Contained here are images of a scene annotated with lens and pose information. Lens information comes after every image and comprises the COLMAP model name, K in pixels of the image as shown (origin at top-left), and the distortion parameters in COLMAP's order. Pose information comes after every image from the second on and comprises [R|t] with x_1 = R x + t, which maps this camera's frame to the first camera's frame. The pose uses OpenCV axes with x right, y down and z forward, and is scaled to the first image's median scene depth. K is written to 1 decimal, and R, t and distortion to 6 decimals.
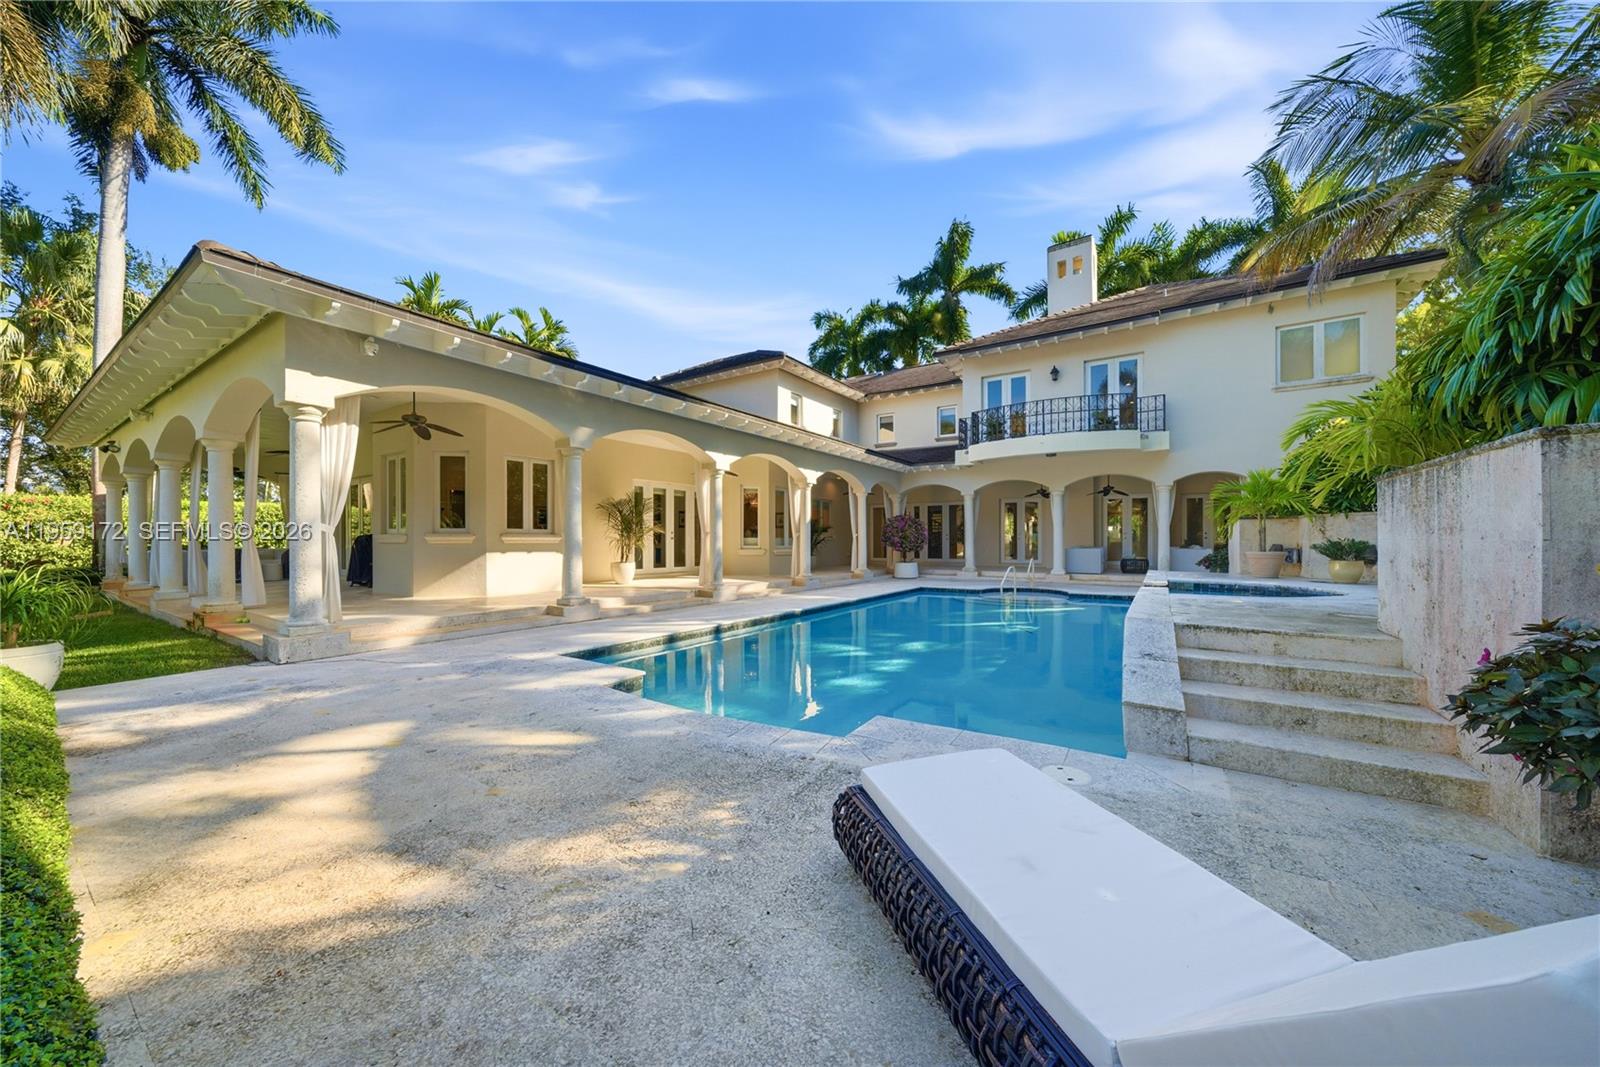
lens RADIAL K [[565.4, 0, 800.0], [0, 565.4, 533.5], [0, 0, 1]] dist [-0.035995, 0.012790]
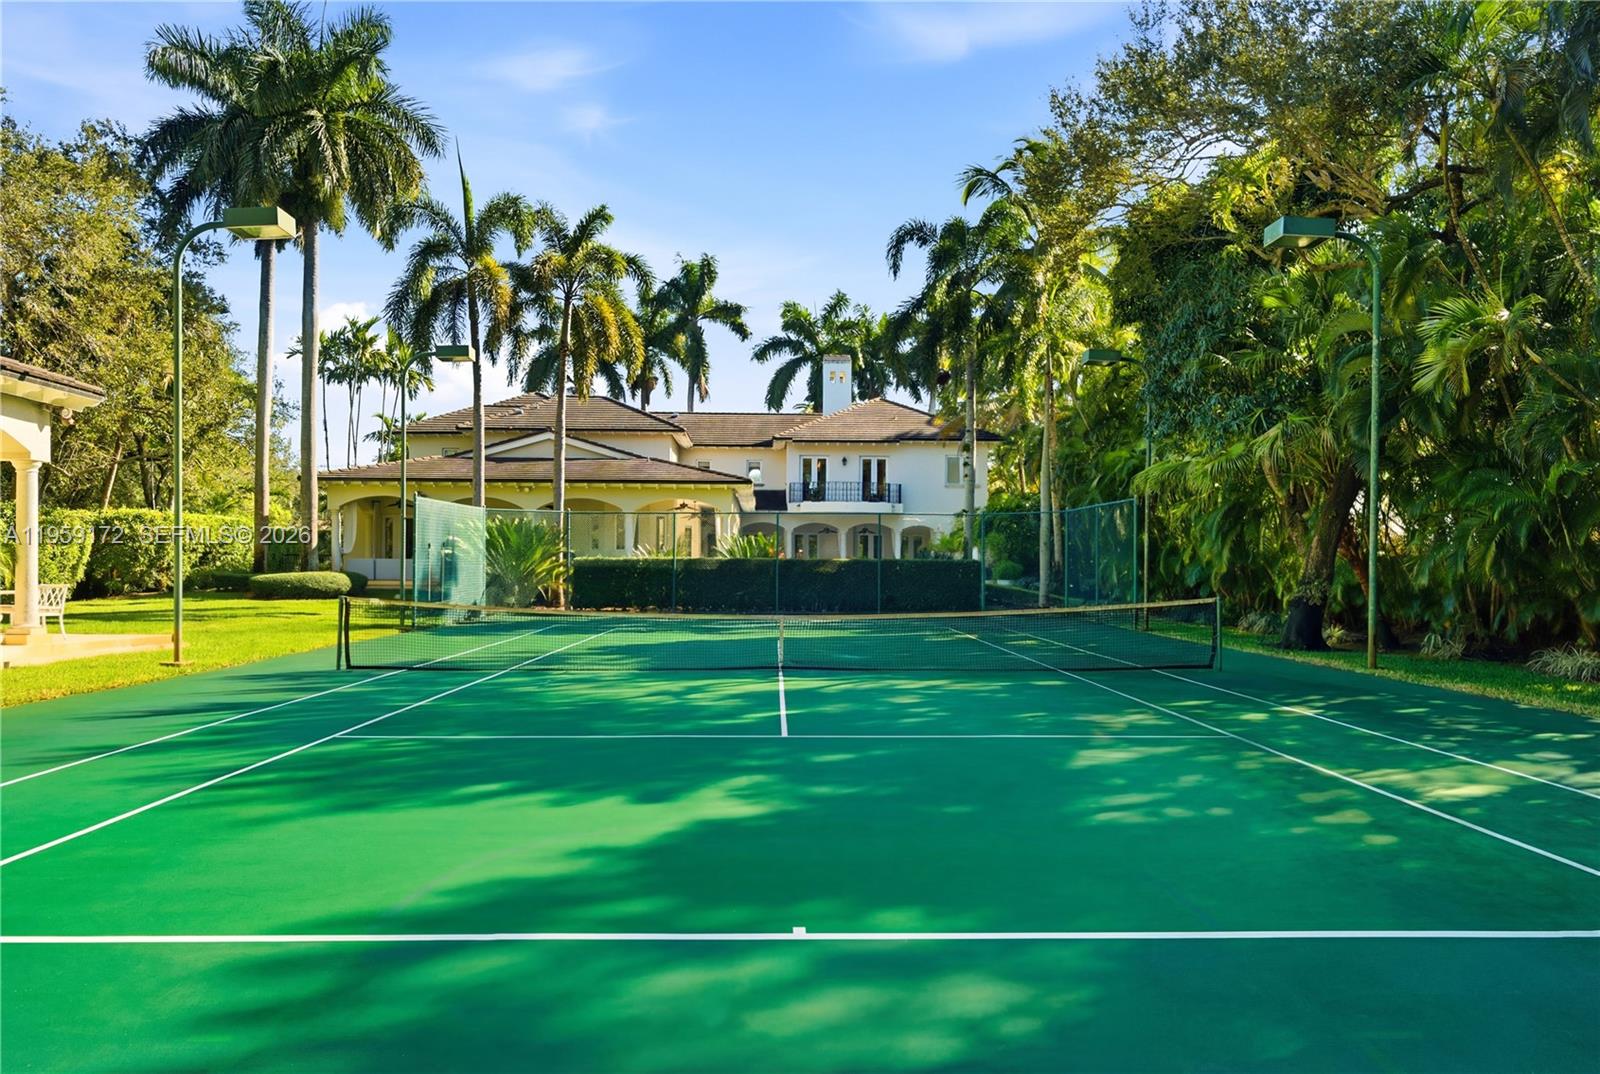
lens RADIAL K [[1120.3, 0, 800.0], [0, 1120.3, 537.0], [0, 0, 1]] dist [-0.000500, -0.000204]
pose [[0.816885, 0.031741, 0.575926, -1.418282], [-0.024972, 0.999495, -0.019664, -0.005778], [-0.576259, 0.001681, 0.817265, -1.481188]]
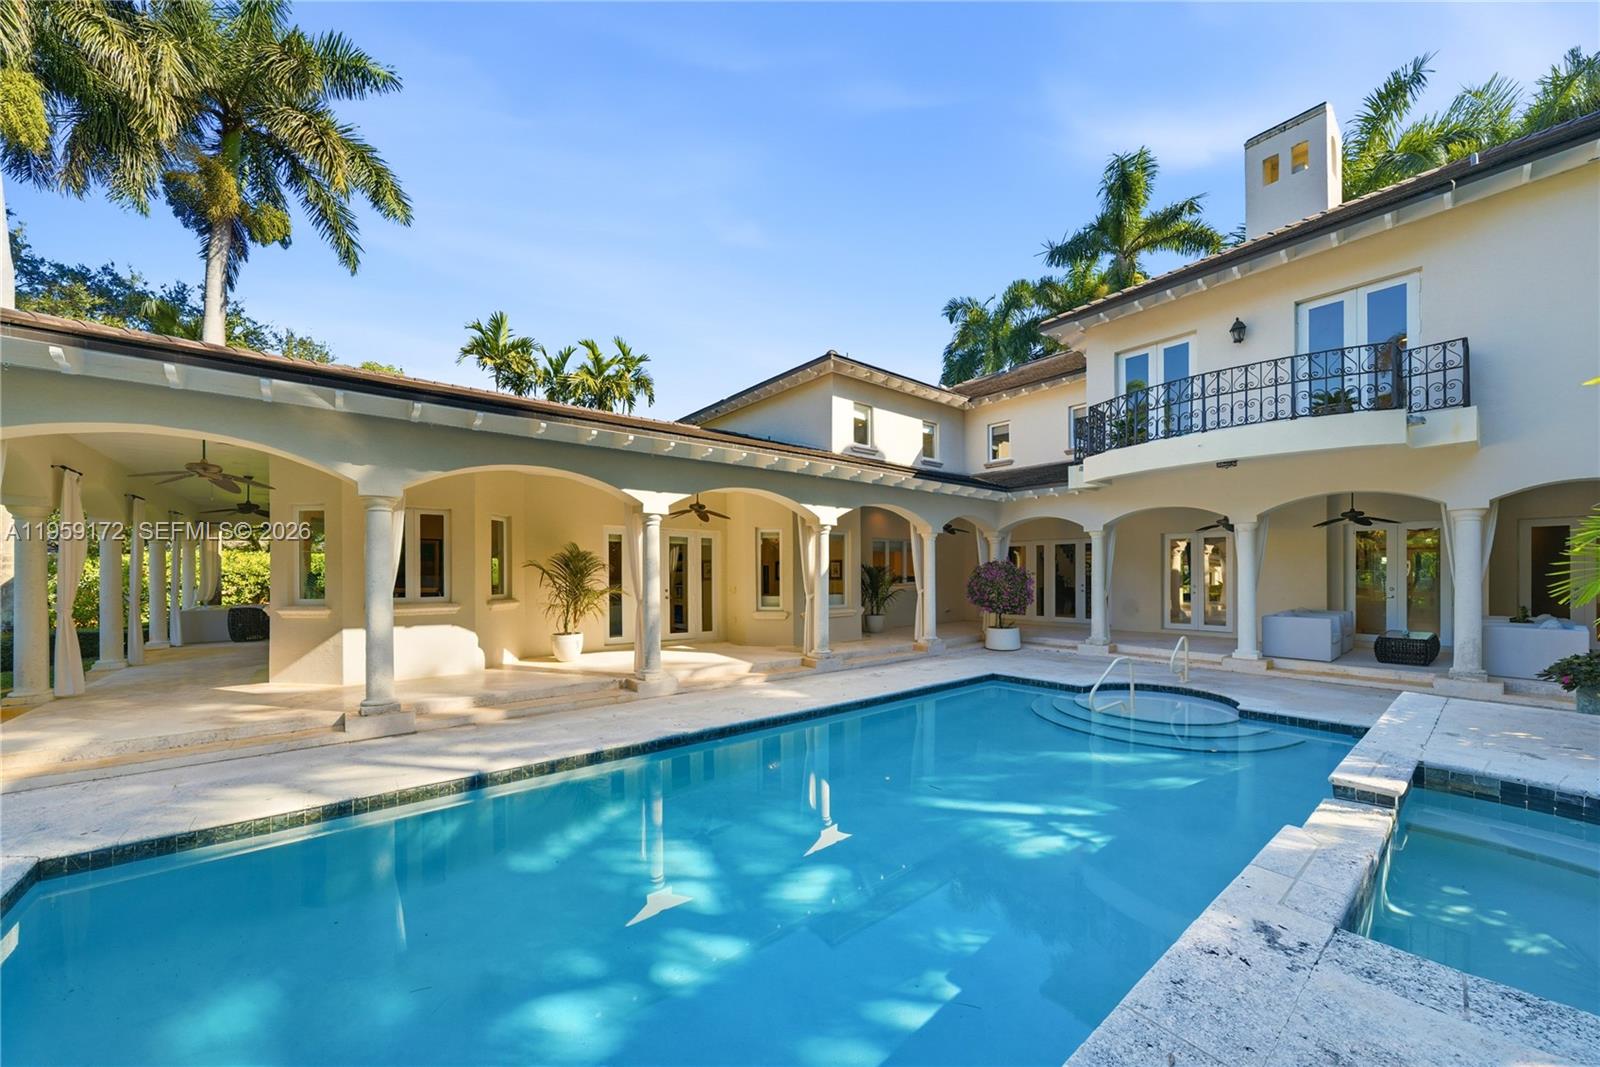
lens RADIAL K [[586.9, 0, 797.8], [0, 586.9, 570.4], [0, 0, 1]] dist [-0.010624, -0.000066]
pose [[0.951818, -0.004023, -0.306638, 0.180313], [0.007040, 0.999937, 0.008732, -0.031318], [0.306584, -0.010470, 0.951786, 0.232622]]
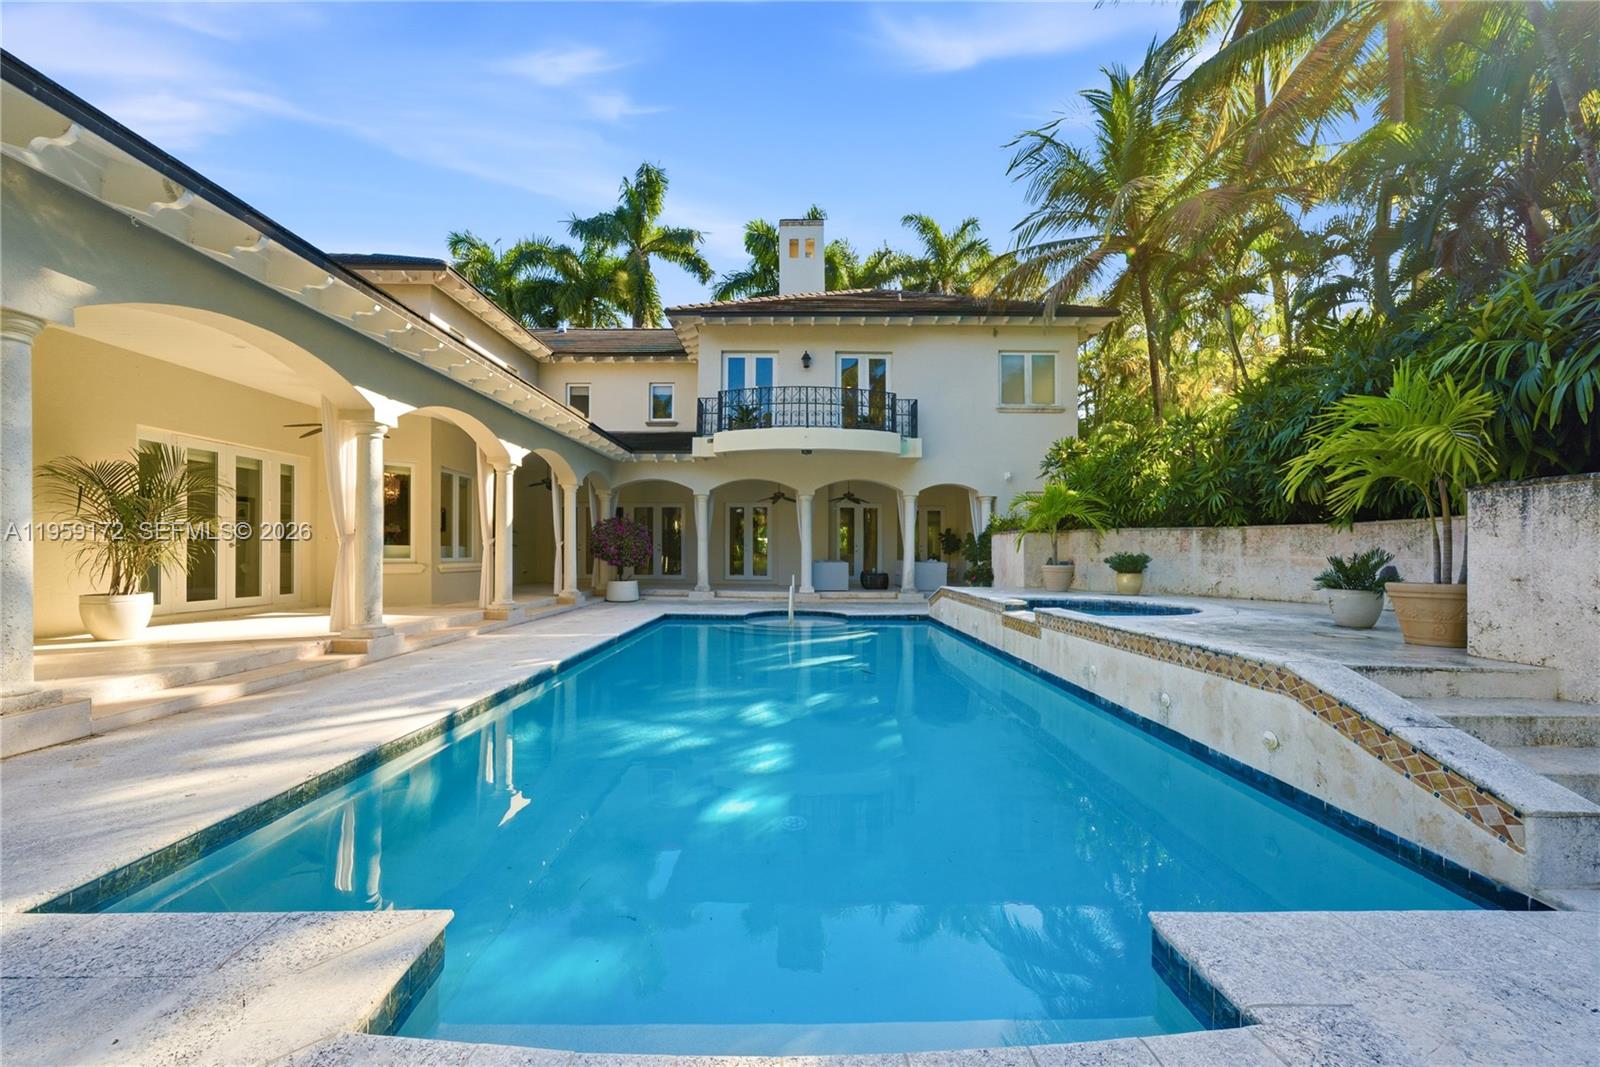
lens RADIAL K [[652.6, 0, 800.0], [0, 652.6, 533.5], [0, 0, 1]] dist [-0.051243, 0.040519]
pose [[0.832929, 0.020322, 0.553007, -0.098561], [-0.011955, 0.999753, -0.018734, 0.002058], [-0.553251, 0.008993, 0.832966, 0.160383]]
